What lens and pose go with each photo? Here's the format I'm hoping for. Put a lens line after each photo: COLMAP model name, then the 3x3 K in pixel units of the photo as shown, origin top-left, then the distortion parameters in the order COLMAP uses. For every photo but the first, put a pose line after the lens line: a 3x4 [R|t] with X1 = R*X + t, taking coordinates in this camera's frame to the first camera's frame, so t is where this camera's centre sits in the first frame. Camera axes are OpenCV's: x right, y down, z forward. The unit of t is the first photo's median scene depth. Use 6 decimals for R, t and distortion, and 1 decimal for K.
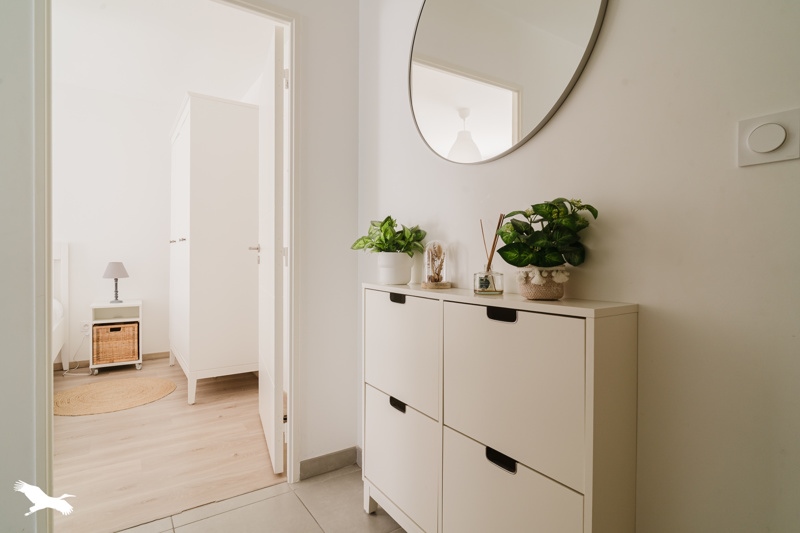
lens RADIAL K [[418.7, 0, 398.1], [0, 418.7, 264.4], [0, 0, 1]] dist [0.002134, 0.000219]
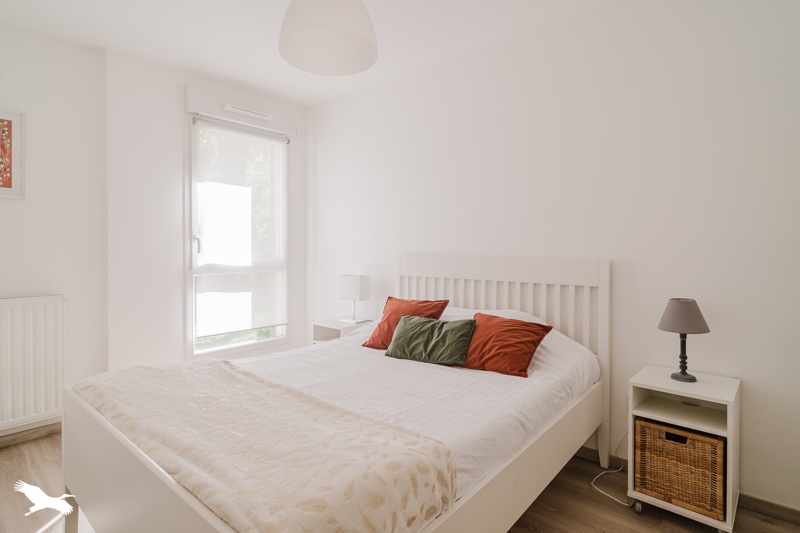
lens RADIAL K [[418.7, 0, 397.3], [0, 418.7, 259.9], [0, 0, 1]] dist [0.002134, 0.000219]
pose [[0.291761, 0.017820, -0.956325, -0.291978], [-0.008898, 0.999834, 0.015916, -0.061471], [0.956450, 0.003866, 0.291871, 0.526606]]
